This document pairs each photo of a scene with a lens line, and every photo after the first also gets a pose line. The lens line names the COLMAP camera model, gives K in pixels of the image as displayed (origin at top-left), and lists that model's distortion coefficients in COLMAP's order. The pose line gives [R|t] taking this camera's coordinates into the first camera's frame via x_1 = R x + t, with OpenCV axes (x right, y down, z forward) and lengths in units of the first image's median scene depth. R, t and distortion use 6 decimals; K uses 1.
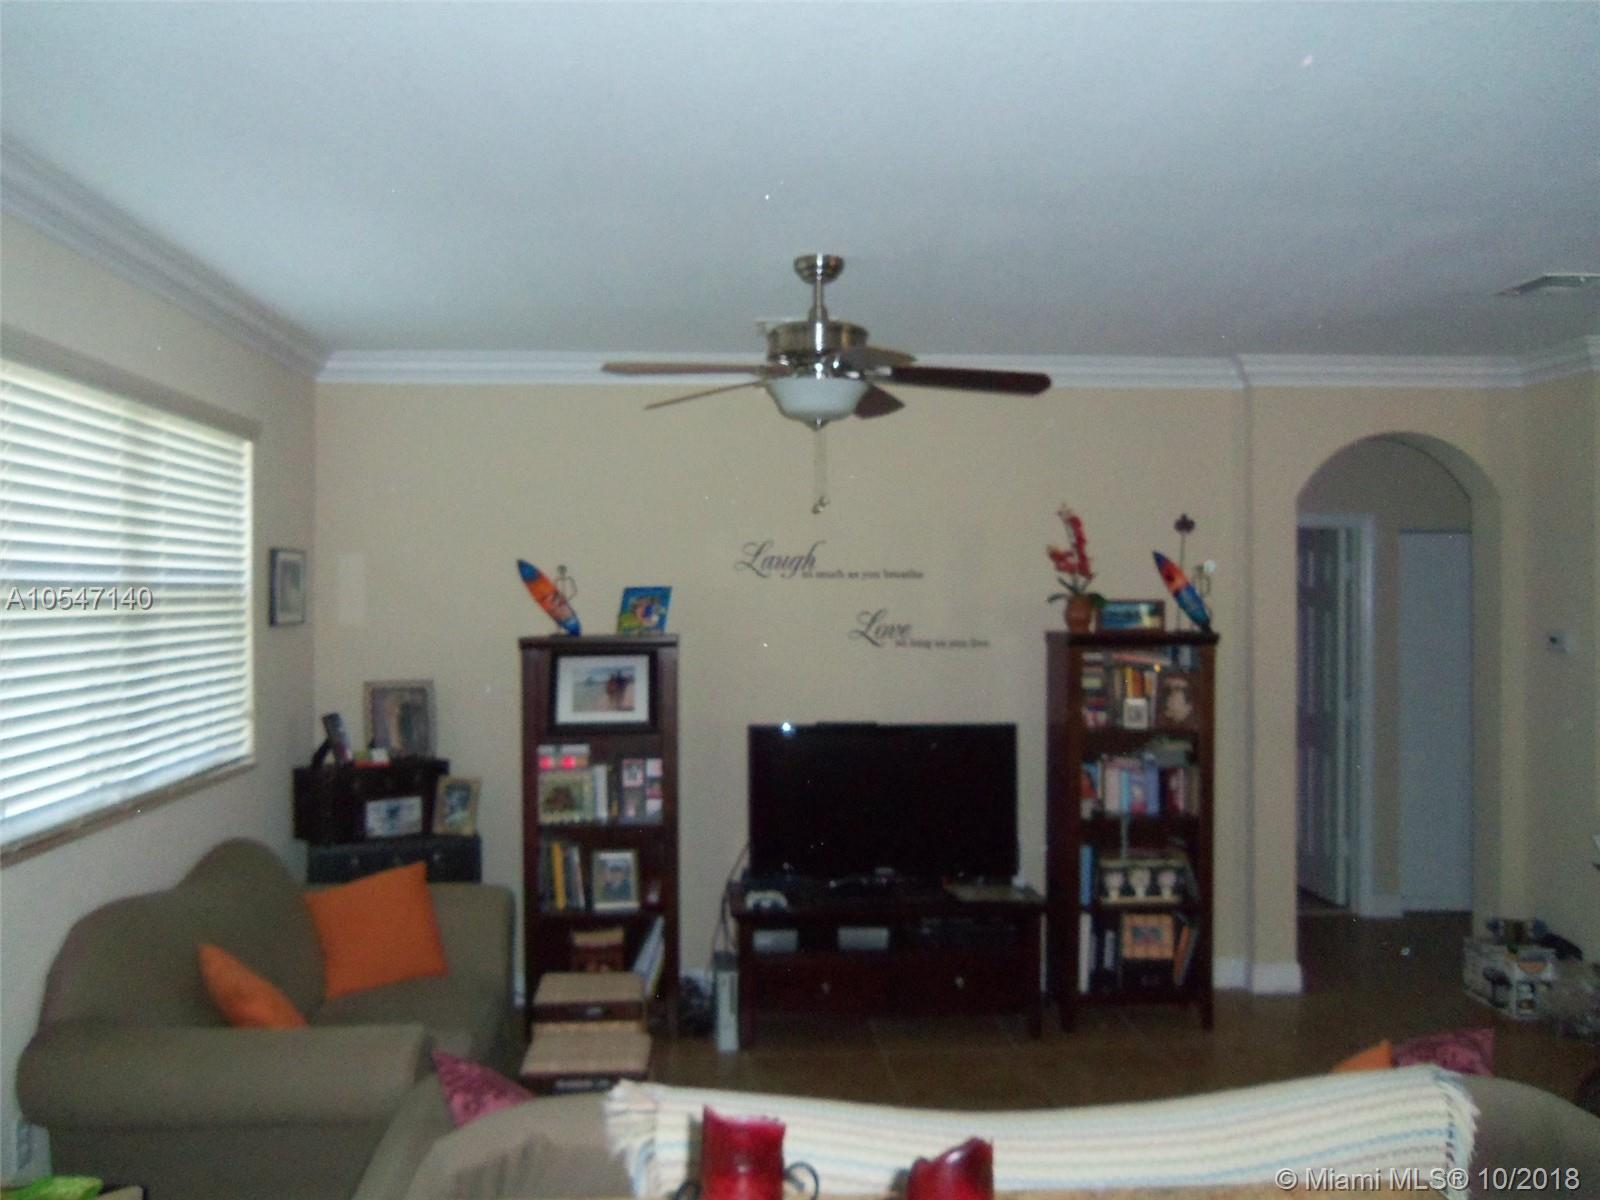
lens RADIAL K [[1340.8, 0, 796.4], [0, 1340.8, 606.6], [0, 0, 1]] dist [-0.038552, 0.000458]
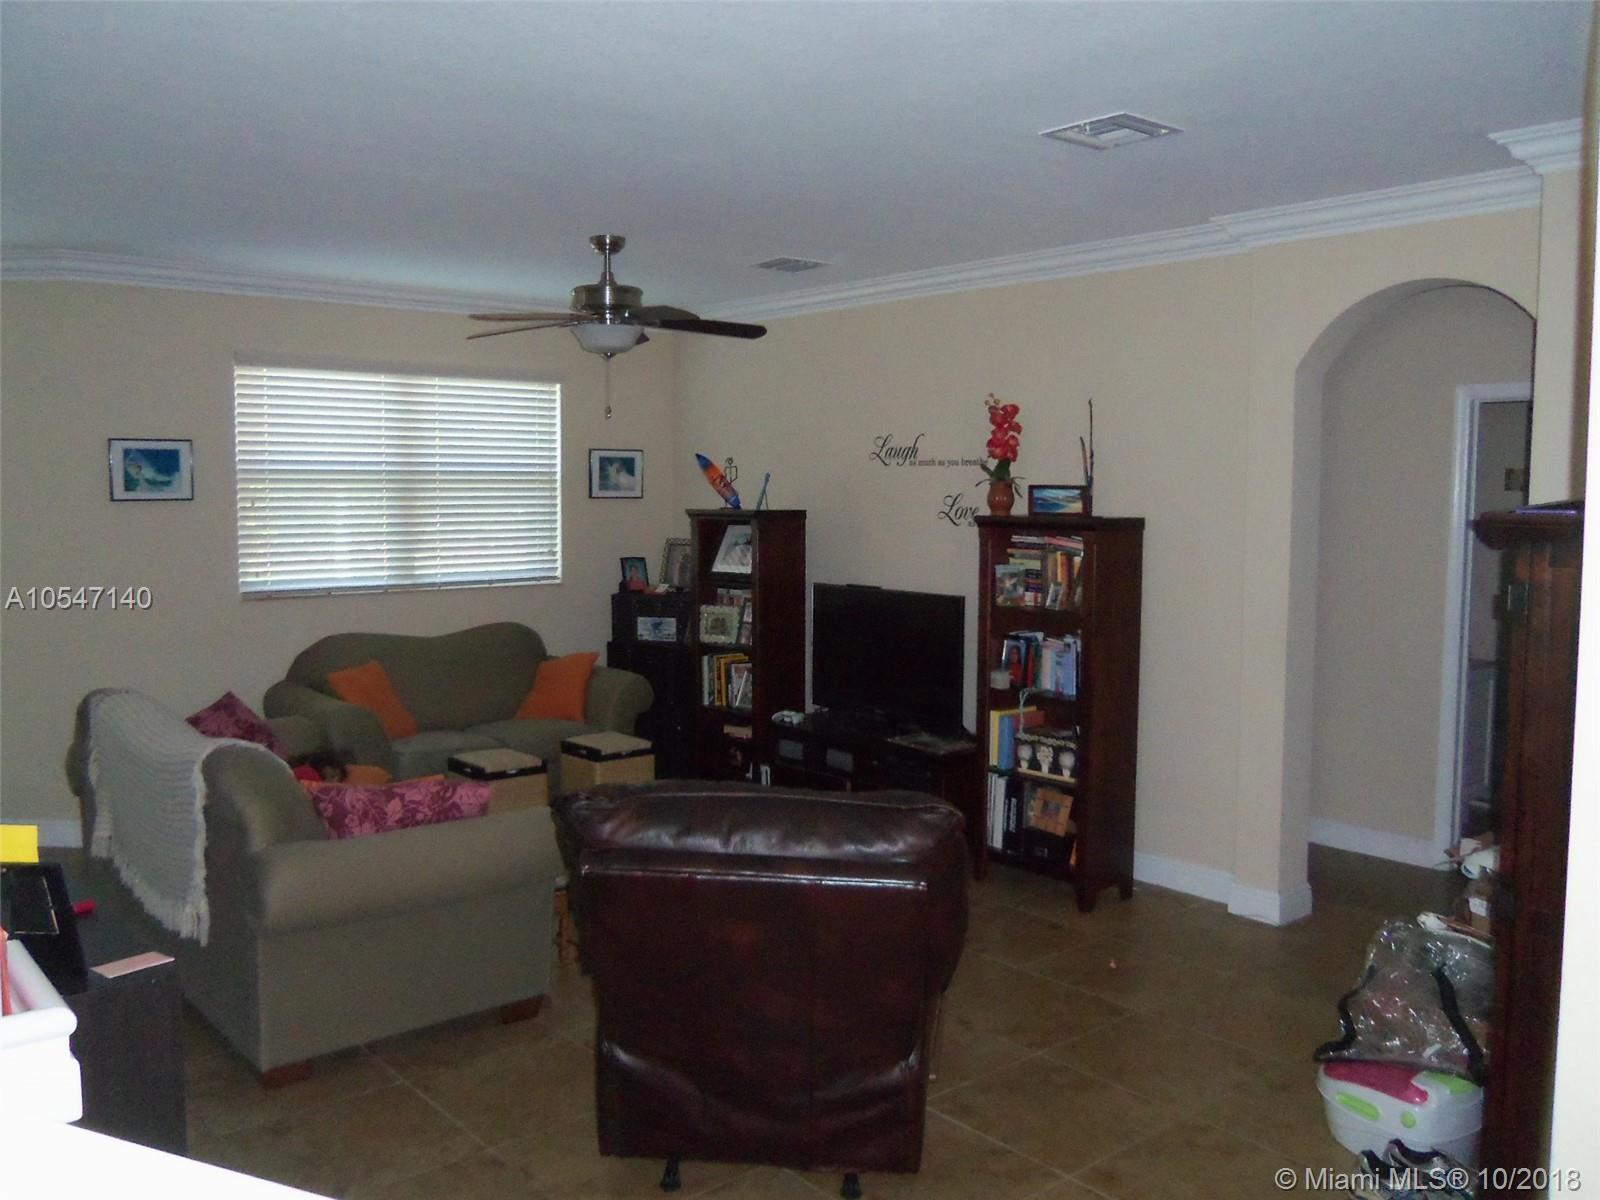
lens RADIAL K [[1340.8, 0, 797.5], [0, 1340.8, 593.9], [0, 0, 1]] dist [-0.038552, 0.000458]
pose [[0.596832, 0.069521, -0.799349, 0.965818], [-0.013304, 0.996960, 0.076774, 0.001922], [0.802256, -0.035186, 0.595942, 0.231055]]
